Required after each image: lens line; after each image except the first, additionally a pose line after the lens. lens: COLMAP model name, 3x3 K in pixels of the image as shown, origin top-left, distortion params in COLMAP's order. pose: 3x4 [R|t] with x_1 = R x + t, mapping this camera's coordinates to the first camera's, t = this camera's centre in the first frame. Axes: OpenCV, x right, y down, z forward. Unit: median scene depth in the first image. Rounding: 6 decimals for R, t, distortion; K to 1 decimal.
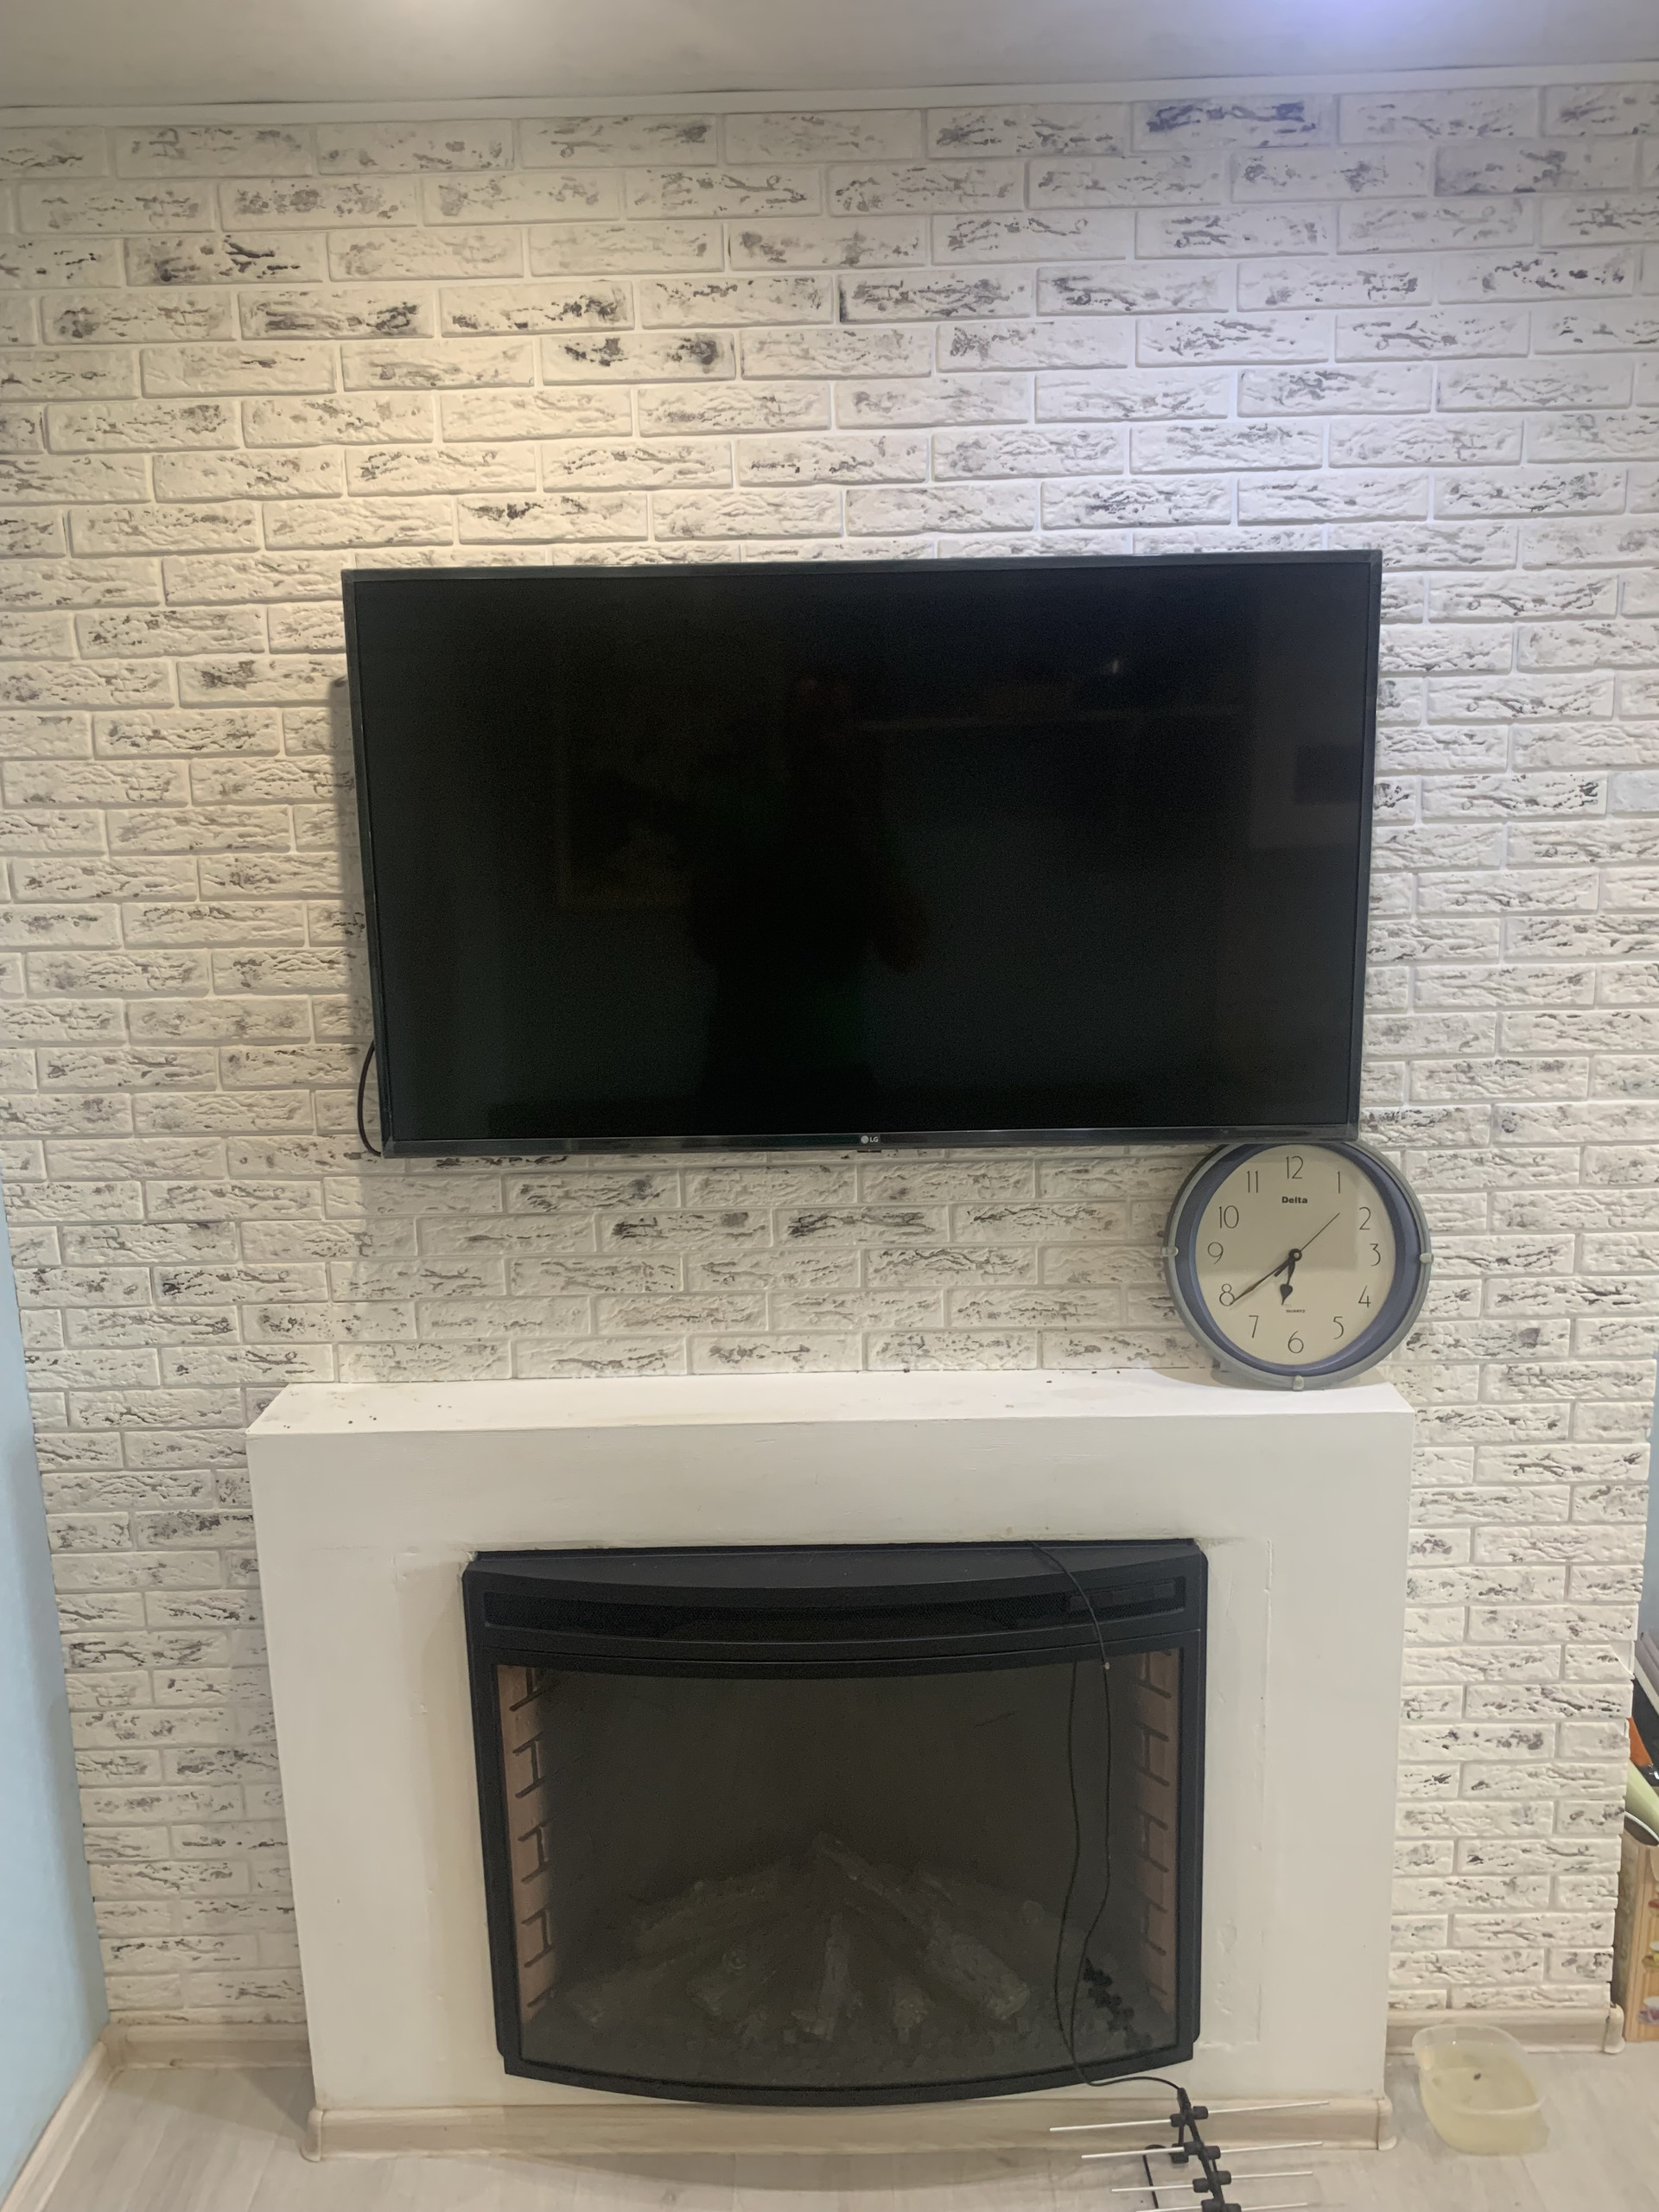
lens RADIAL K [[1682.5, 0, 842.7], [0, 1682.5, 1097.0], [0, 0, 1]] dist [0.030474, -0.042186]
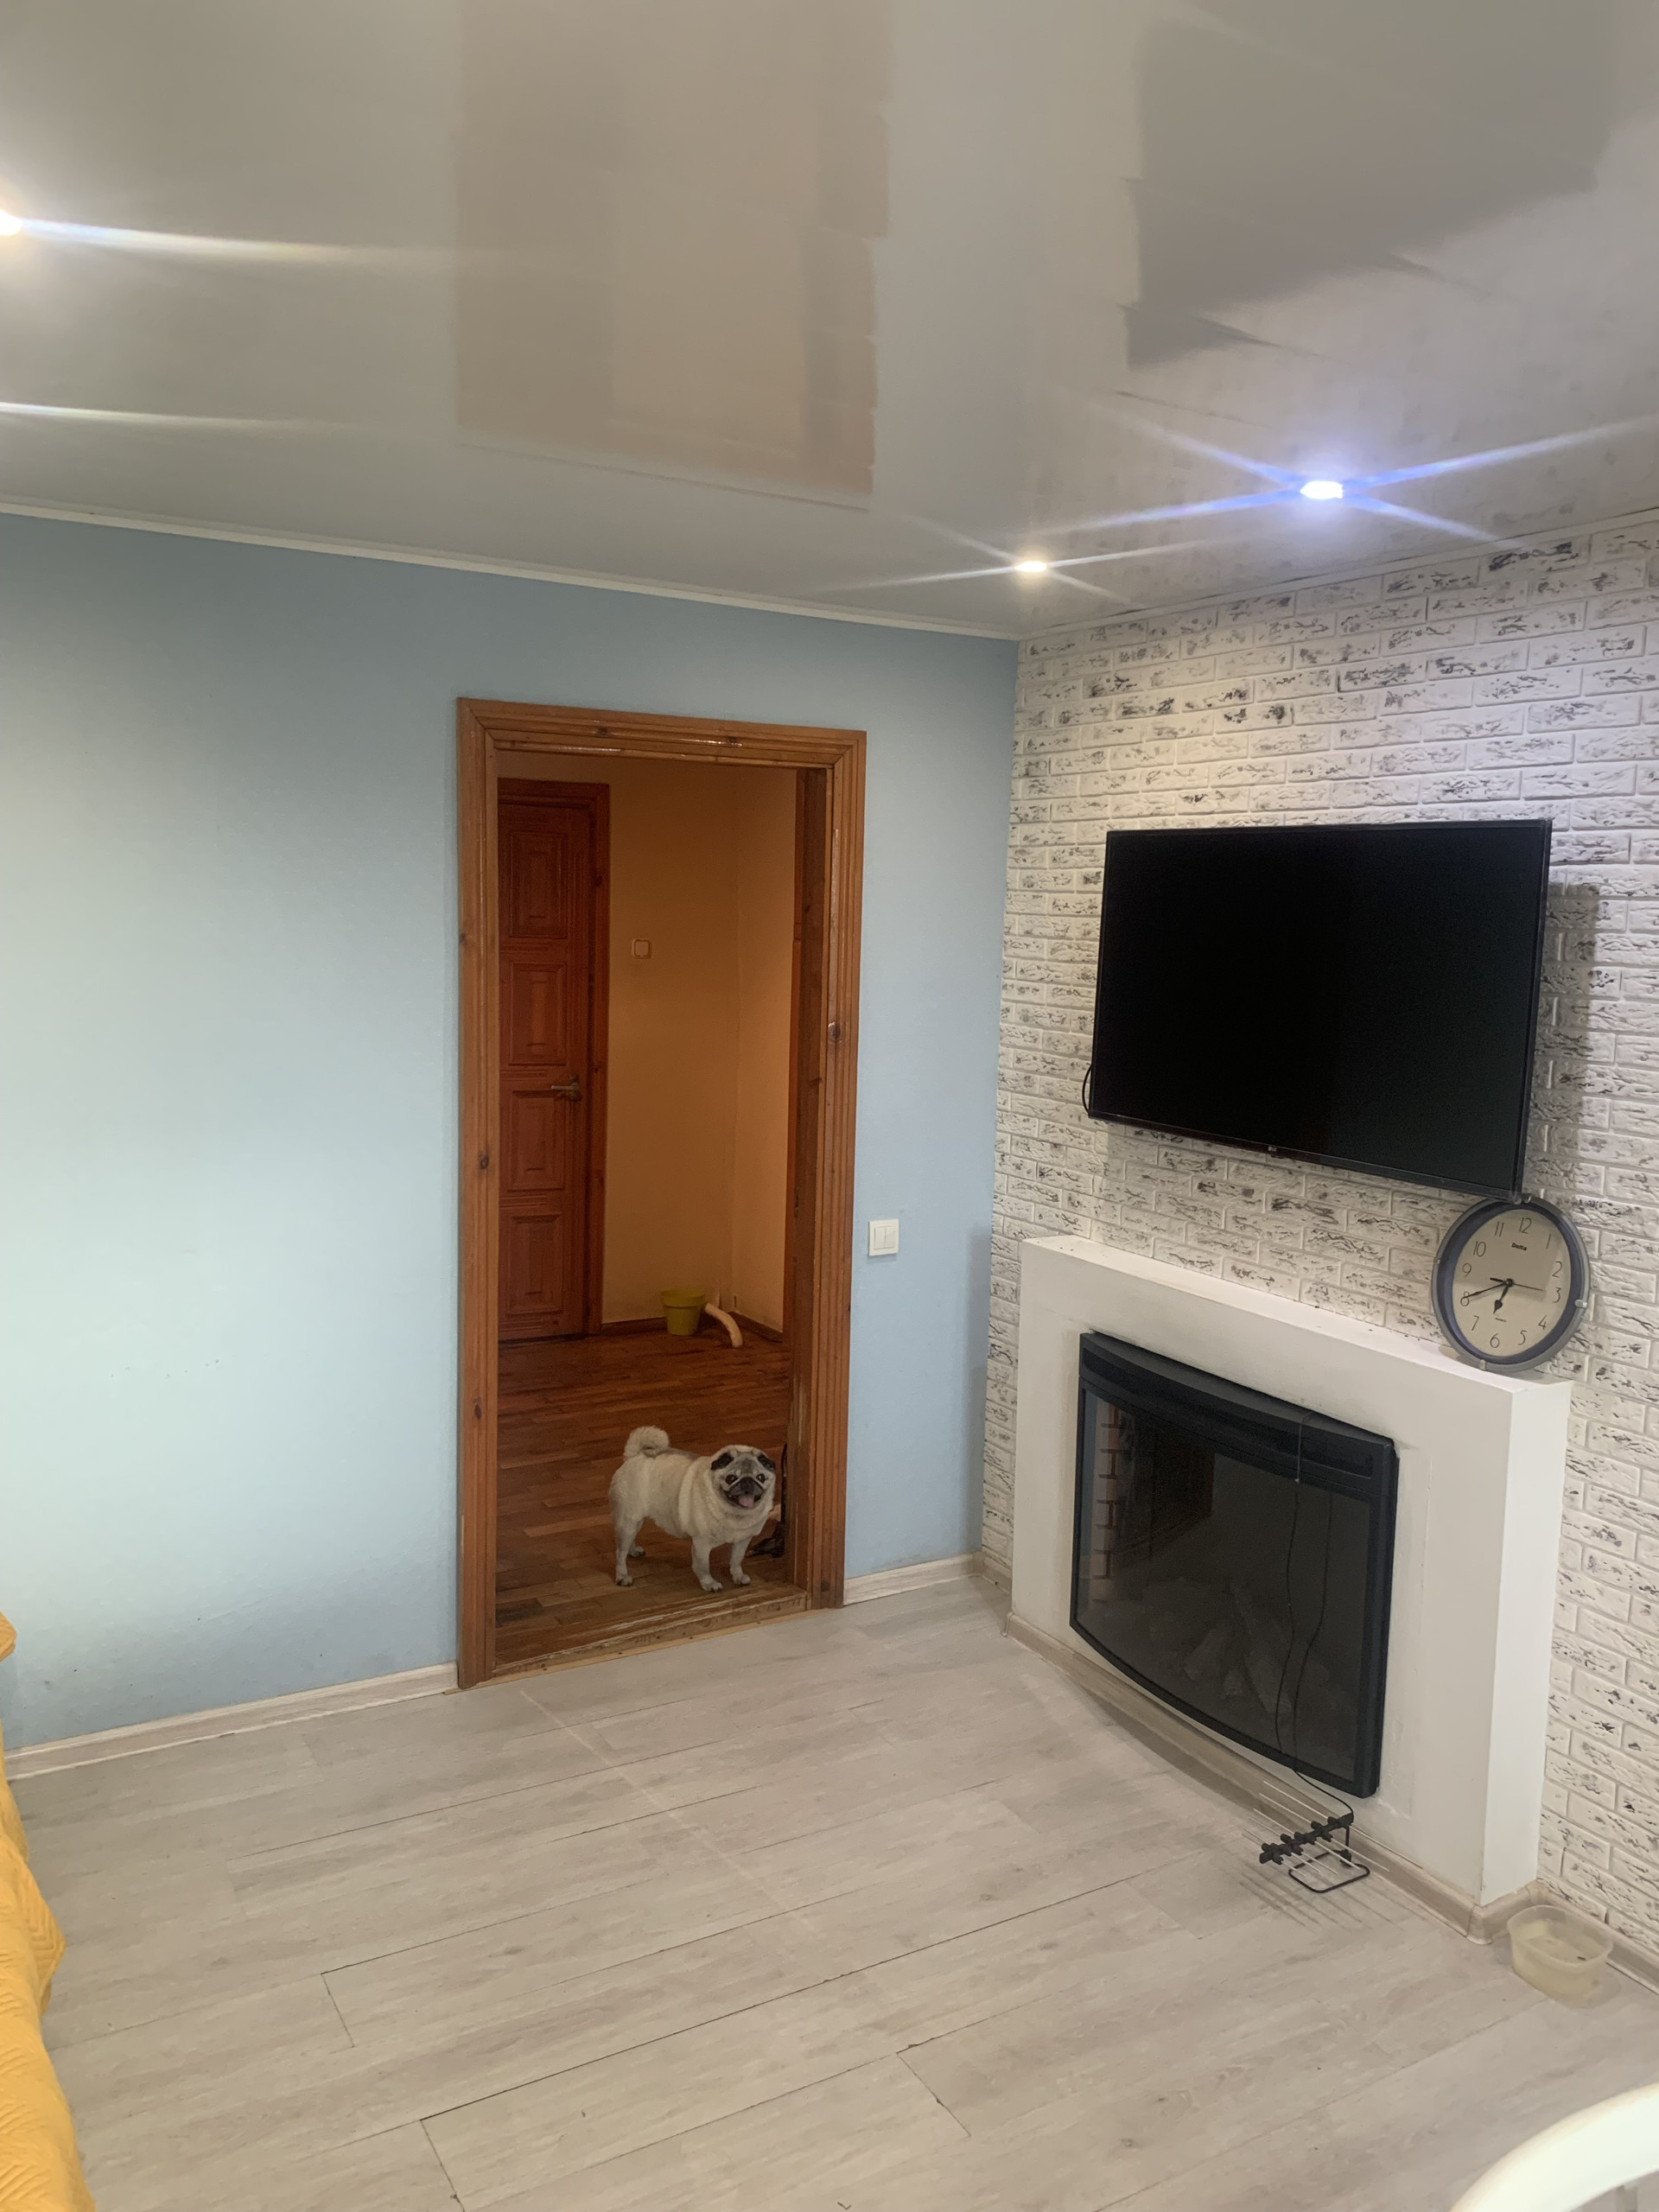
lens RADIAL K [[1682.5, 0, 826.0], [0, 1682.5, 1114.1], [0, 0, 1]] dist [0.030474, -0.042186]
pose [[0.514235, 0.145606, -0.845199, 1.237784], [-0.209601, 0.976936, 0.040776, 0.015339], [0.831643, 0.156186, 0.532894, -0.314478]]
